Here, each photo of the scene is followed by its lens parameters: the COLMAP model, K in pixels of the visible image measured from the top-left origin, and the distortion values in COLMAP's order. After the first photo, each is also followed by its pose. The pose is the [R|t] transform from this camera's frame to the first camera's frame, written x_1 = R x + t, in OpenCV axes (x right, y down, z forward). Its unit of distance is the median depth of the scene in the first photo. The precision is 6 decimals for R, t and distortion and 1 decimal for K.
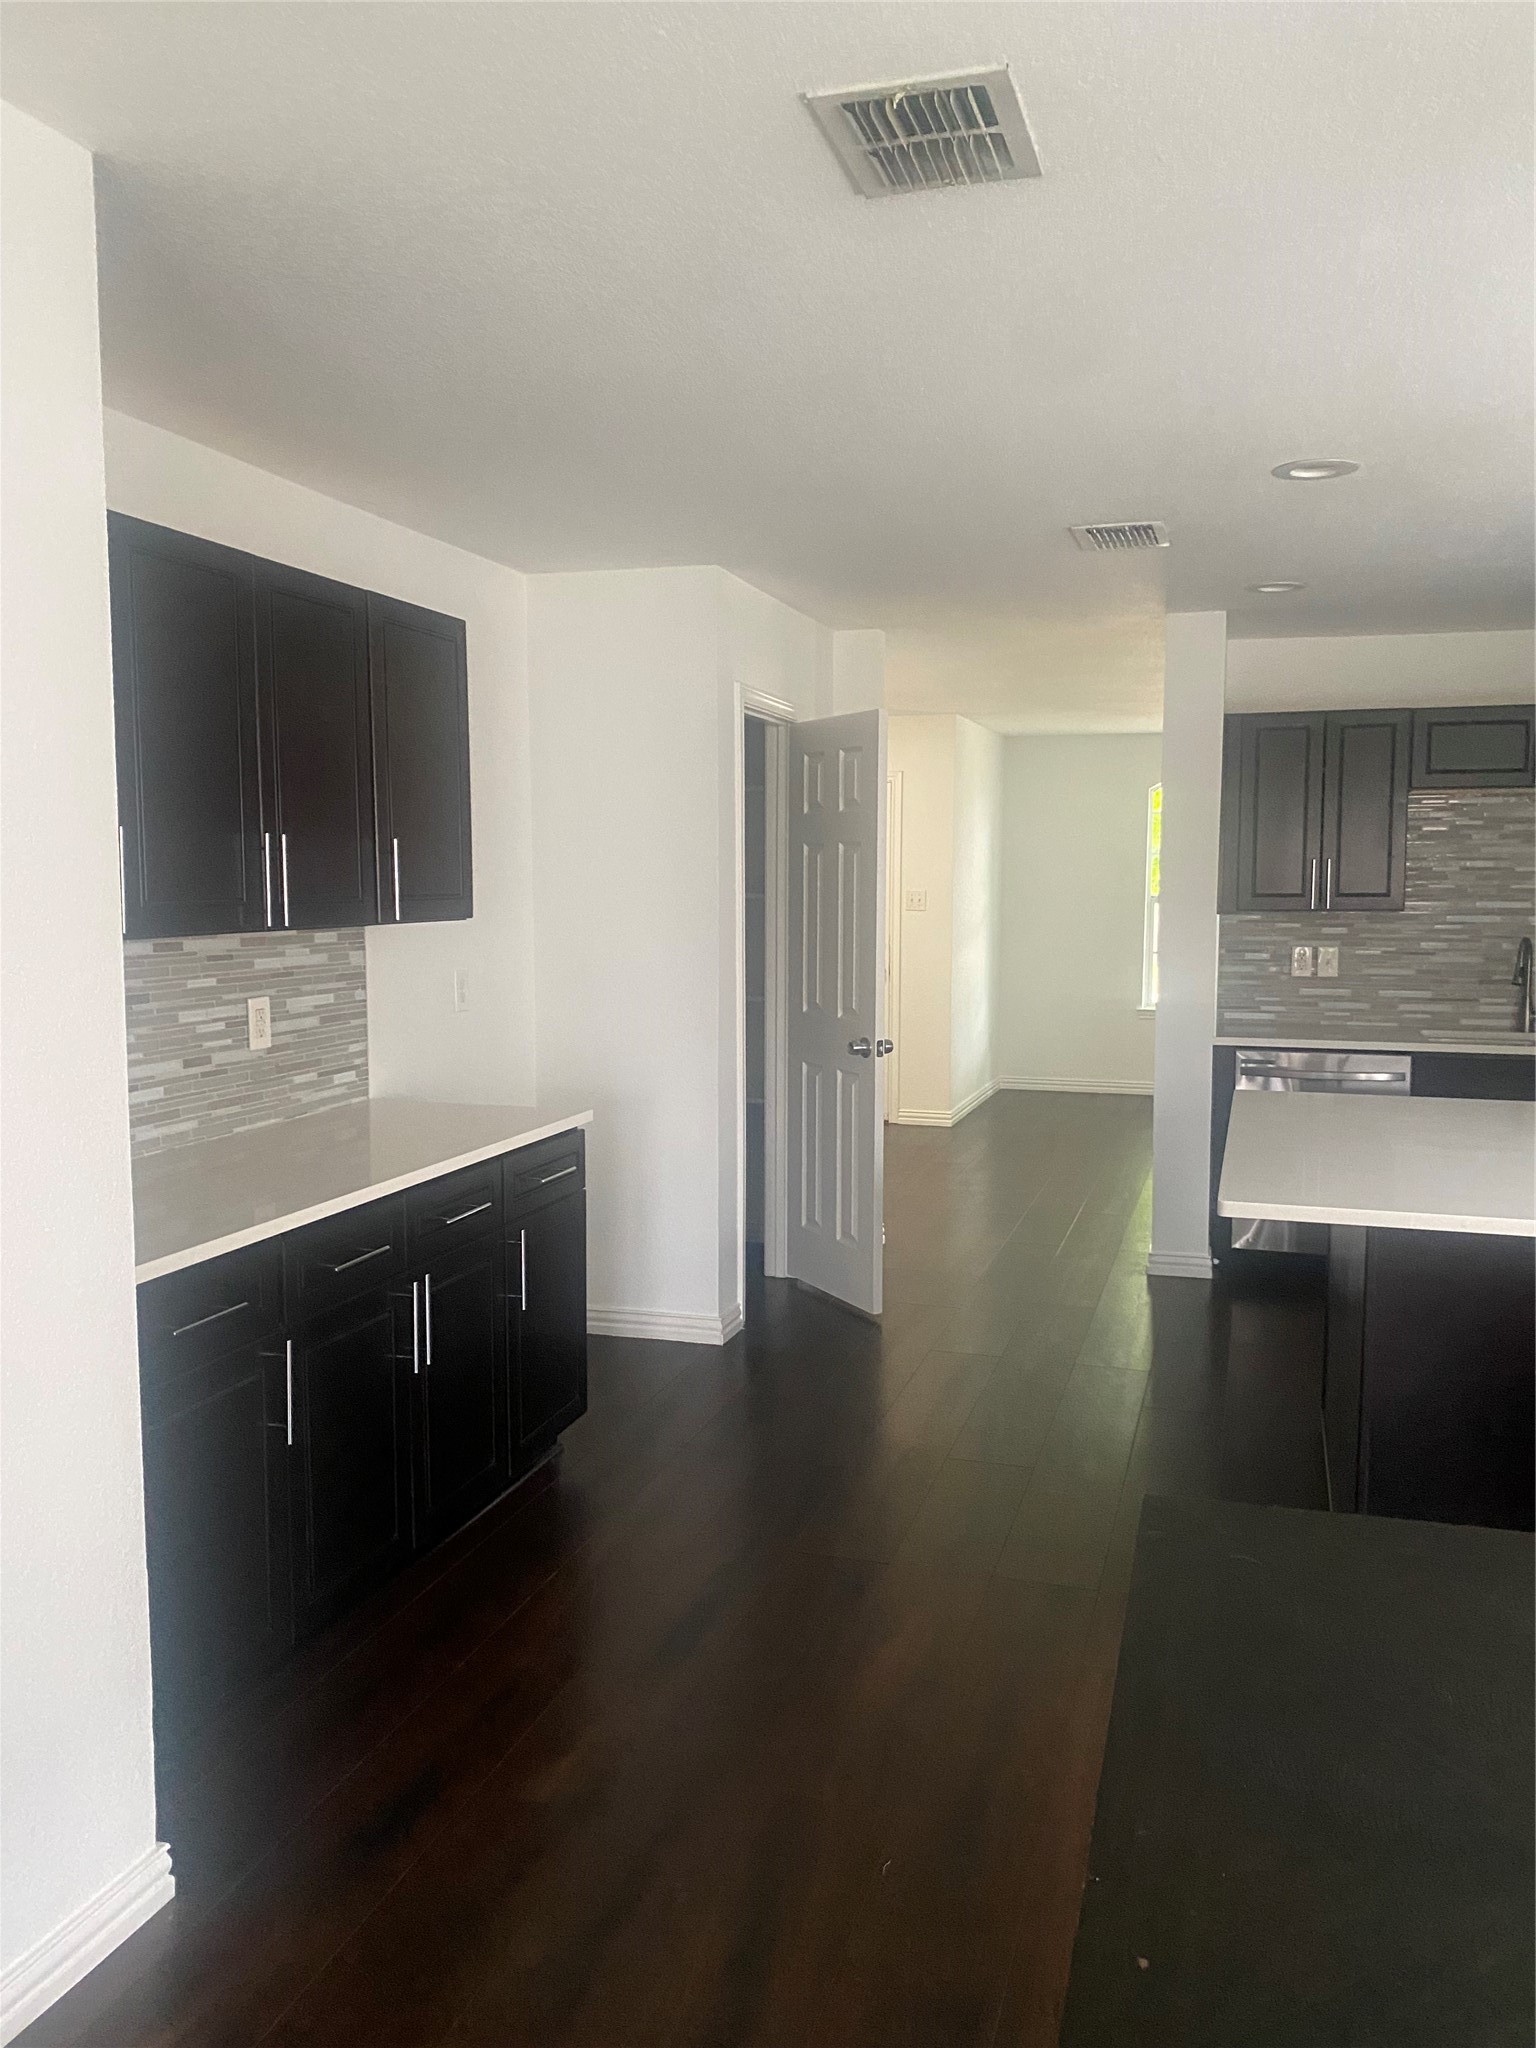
lens RADIAL K [[1593.2, 0, 768.0], [0, 1593.2, 1024.0], [0, 0, 1]] dist [0.192980, -0.531118]
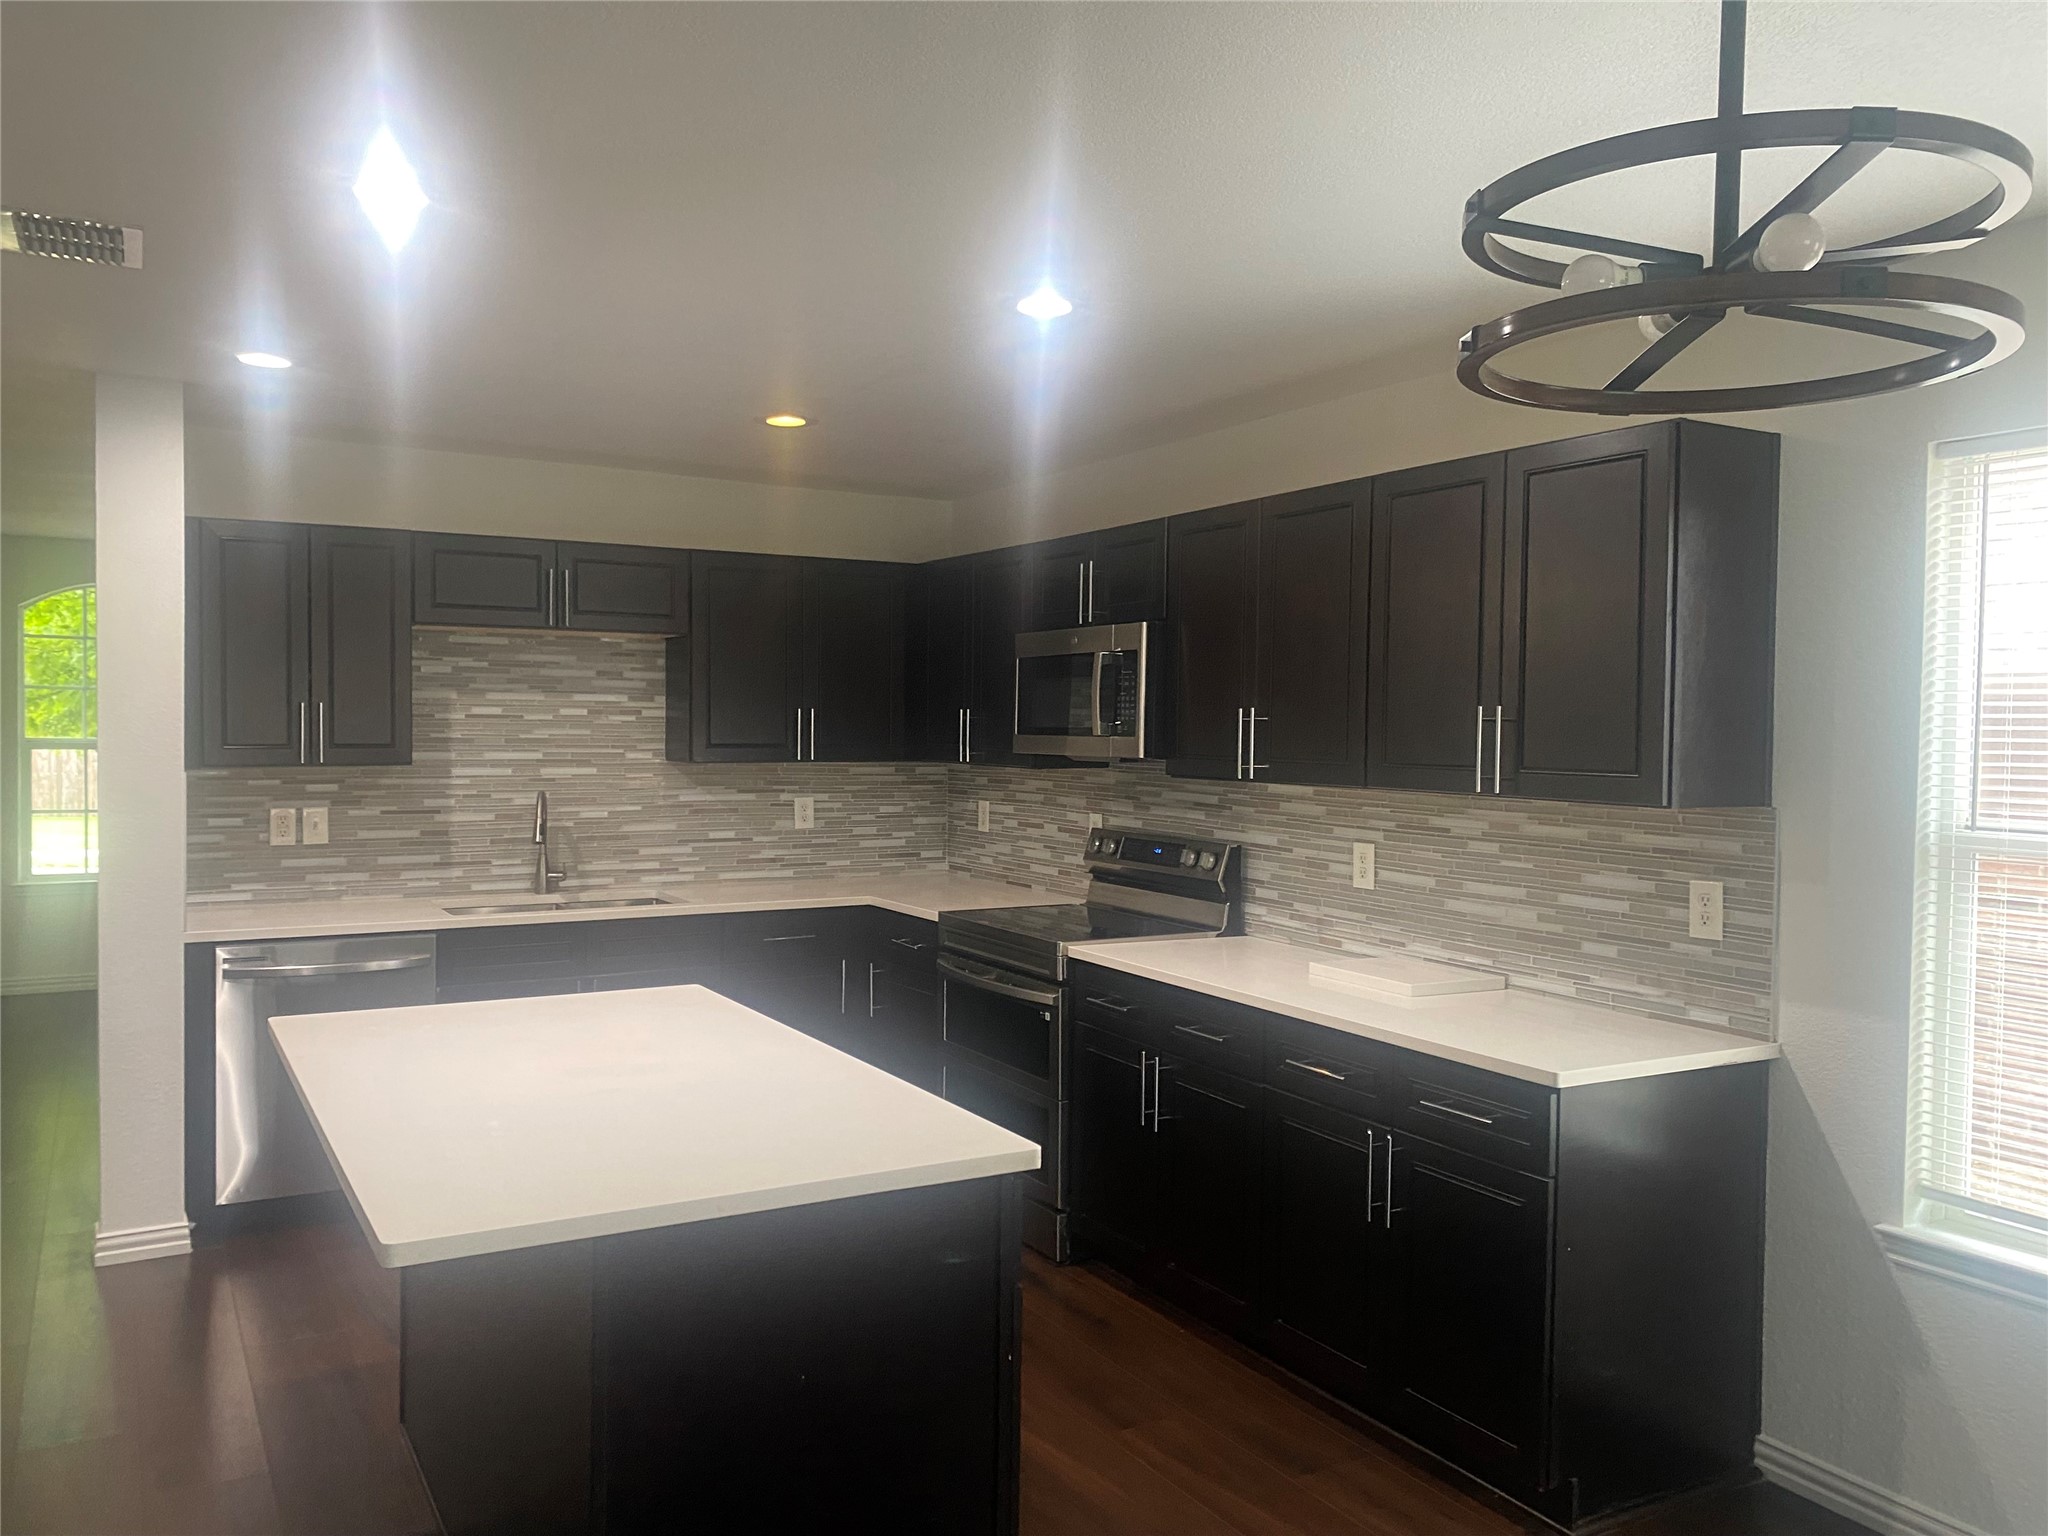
lens RADIAL K [[1562.7, 0, 1025.5], [0, 1562.7, 761.8], [0, 0, 1]] dist [0.009662, -0.001527]
pose [[0.672583, -0.012693, 0.739913, -0.002141], [0.058232, 0.997660, -0.035818, -0.021723], [-0.737727, 0.067177, 0.671749, 0.196920]]
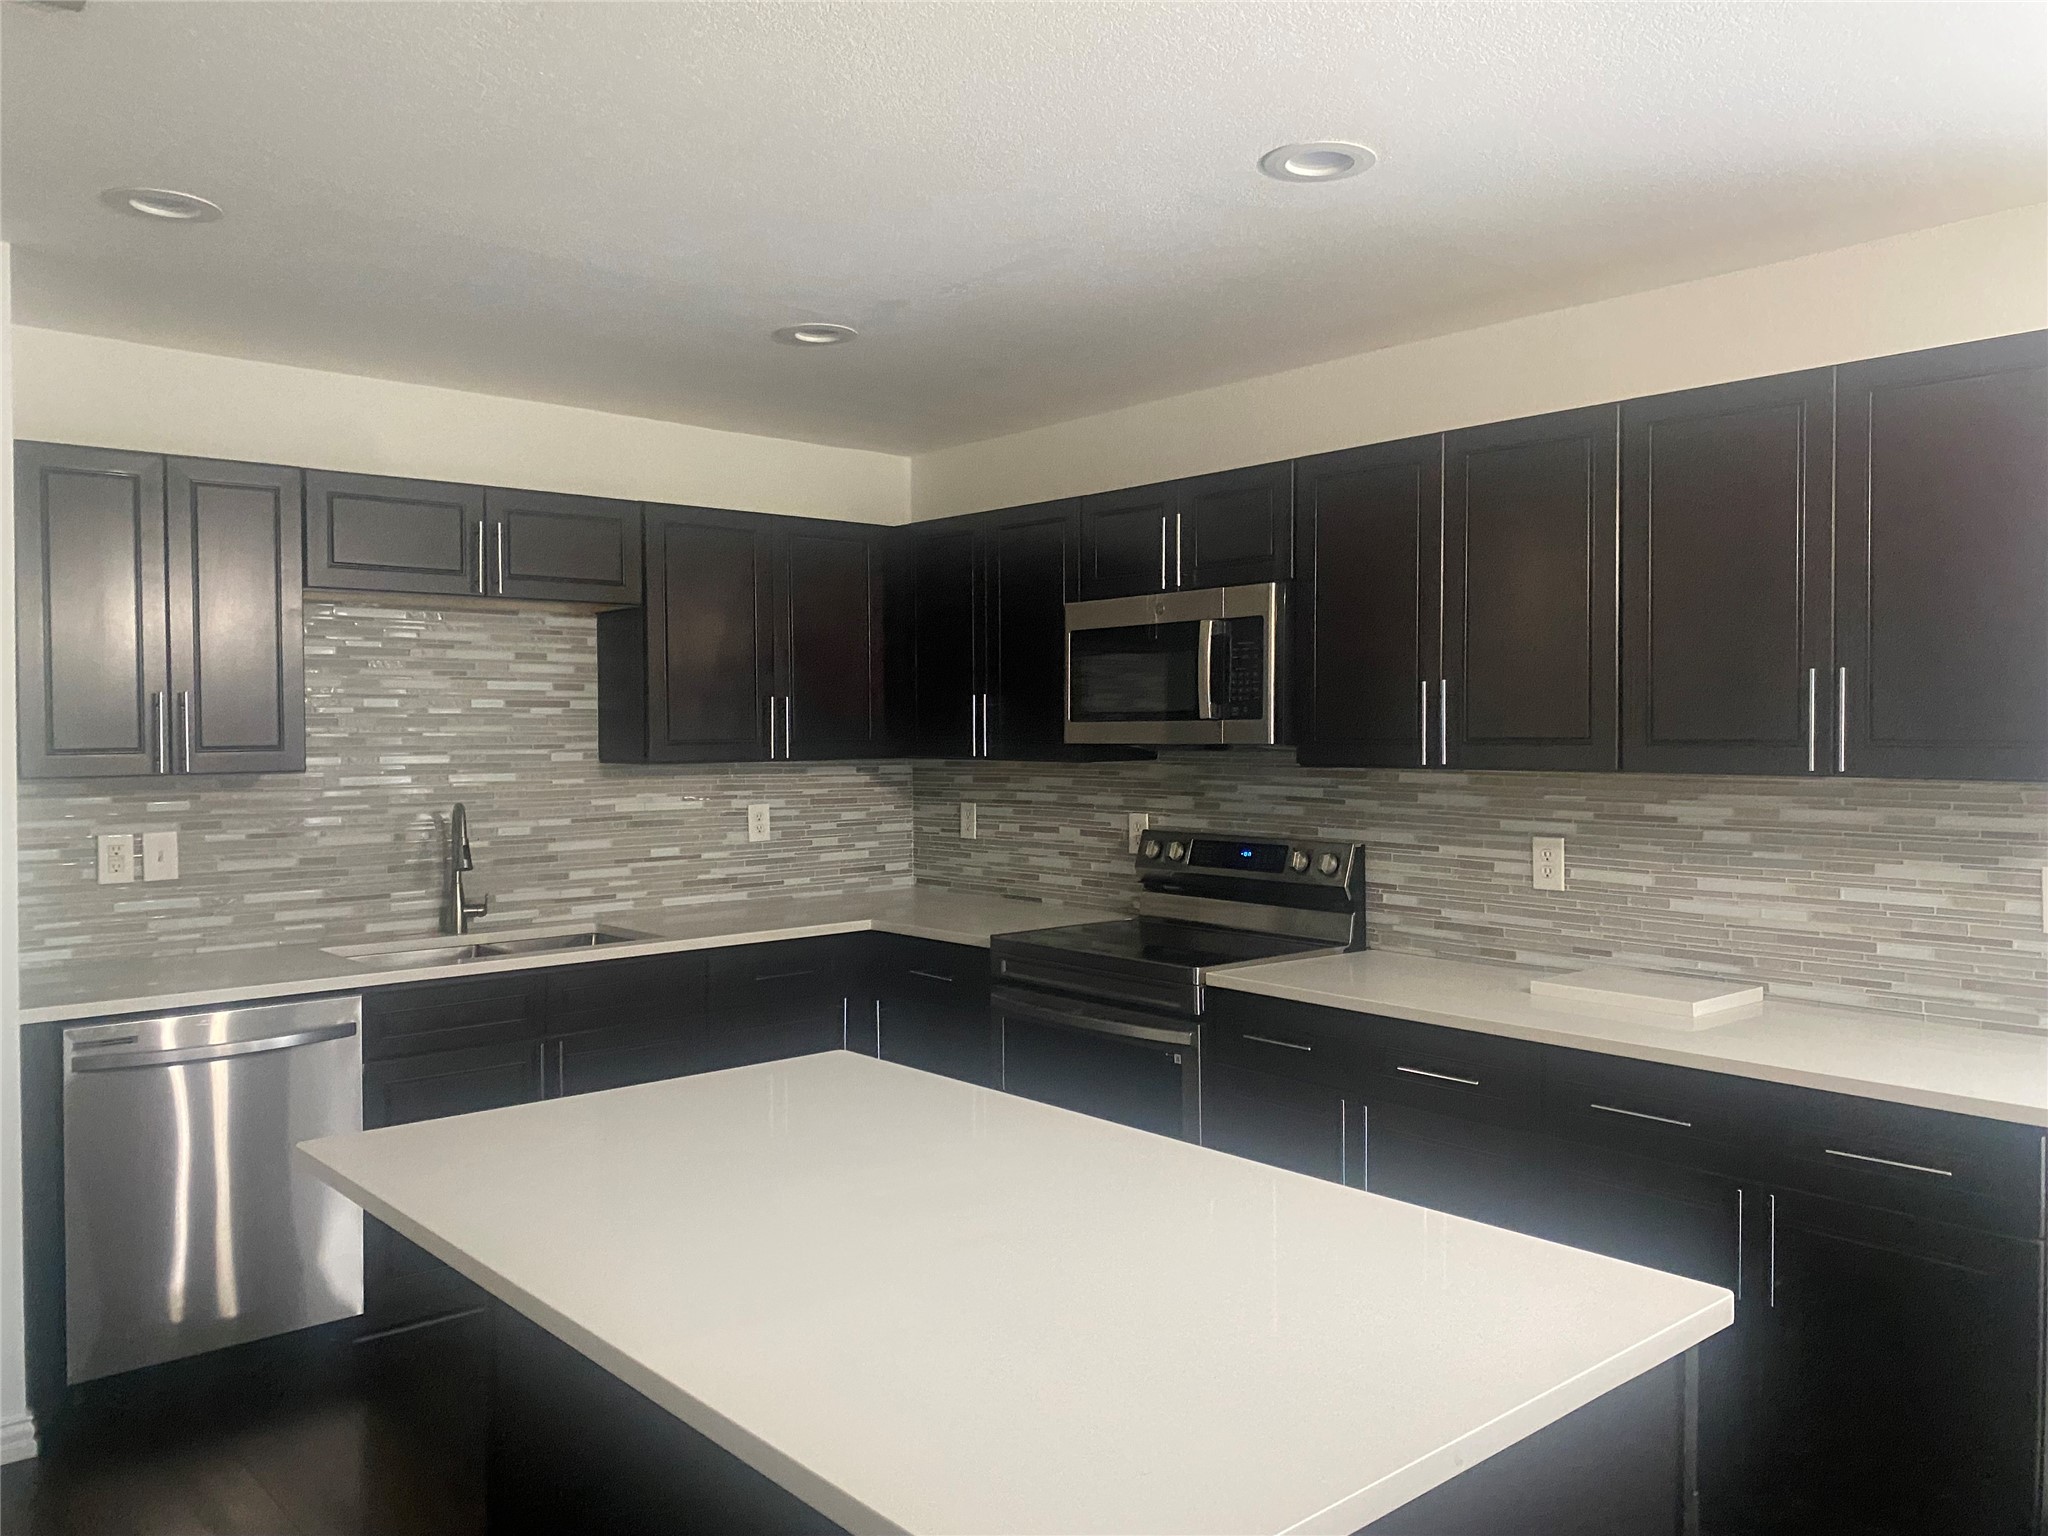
lens RADIAL K [[1543.2, 0, 1026.6], [0, 1543.2, 742.3], [0, 0, 1]] dist [-0.007372, -0.002609]
pose [[0.509027, -0.011763, 0.860670, 0.003799], [0.084833, 0.995724, -0.036564, -0.032973], [-0.856560, 0.091625, 0.507848, 0.416253]]
